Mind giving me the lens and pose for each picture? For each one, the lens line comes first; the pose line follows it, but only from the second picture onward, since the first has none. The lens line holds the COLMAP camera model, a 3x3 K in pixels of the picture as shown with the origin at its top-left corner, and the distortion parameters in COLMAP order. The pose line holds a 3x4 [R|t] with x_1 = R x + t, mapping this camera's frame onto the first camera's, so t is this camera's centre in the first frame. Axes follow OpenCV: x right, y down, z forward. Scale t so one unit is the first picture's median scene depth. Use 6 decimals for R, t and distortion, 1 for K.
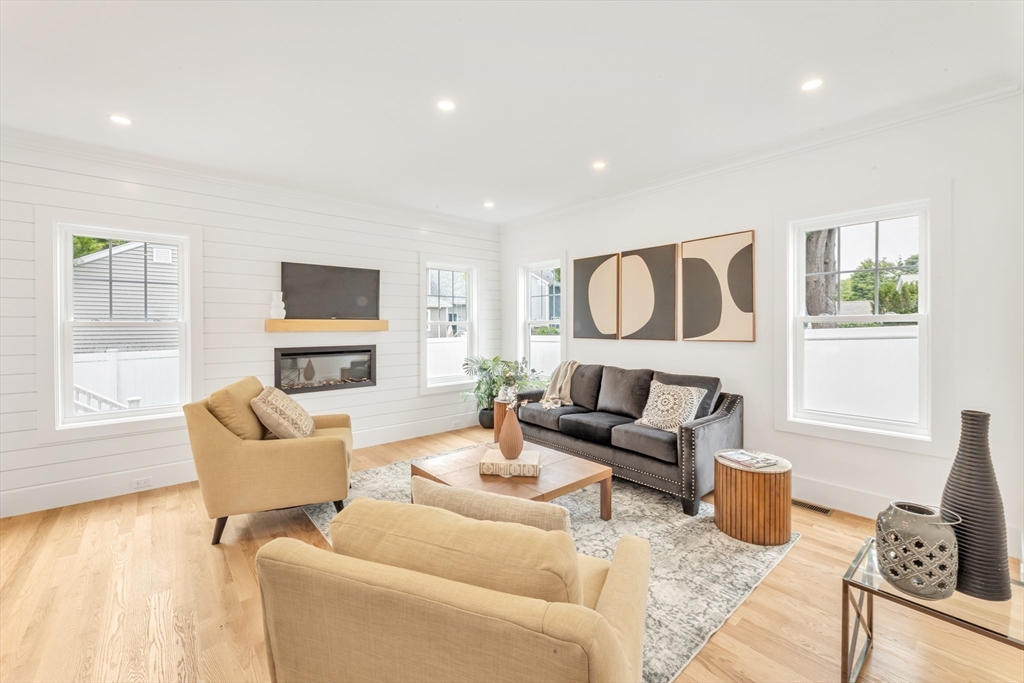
lens RADIAL K [[428.2, 0, 504.0], [0, 428.2, 330.0], [0, 0, 1]] dist [-0.000934, -0.000027]
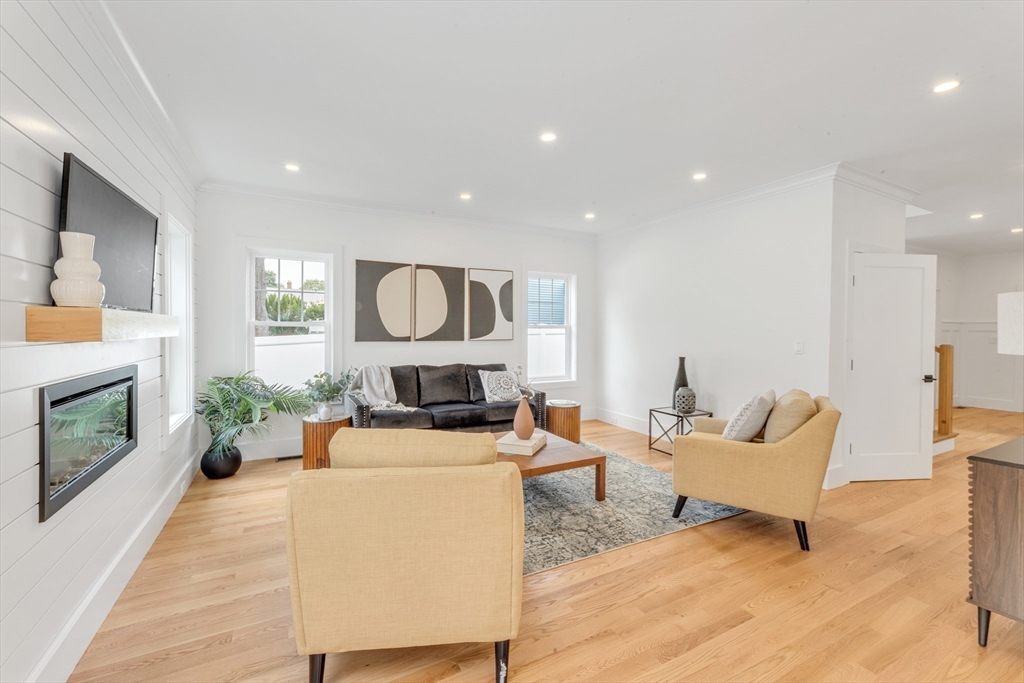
lens RADIAL K [[428.2, 0, 504.0], [0, 428.2, 330.0], [0, 0, 1]] dist [-0.000934, -0.000027]
pose [[0.209185, 0.004068, 0.977868, -0.811482], [0.004896, 0.999974, -0.005207, -0.000822], [-0.977864, 0.005877, 0.209160, 0.554800]]
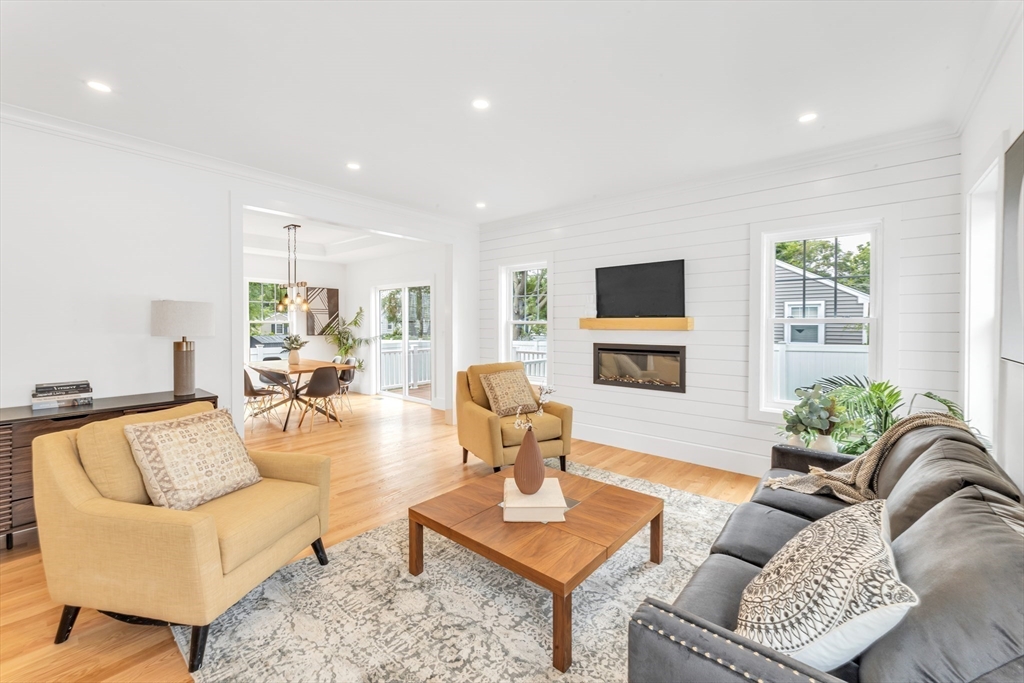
lens RADIAL K [[428.2, 0, 504.0], [0, 428.2, 330.0], [0, 0, 1]] dist [-0.000934, -0.000027]
pose [[0.160426, 0.025400, -0.986721, 0.565841], [-0.009929, 0.999660, 0.024119, -0.017866], [0.986998, 0.005928, 0.160624, 0.571135]]
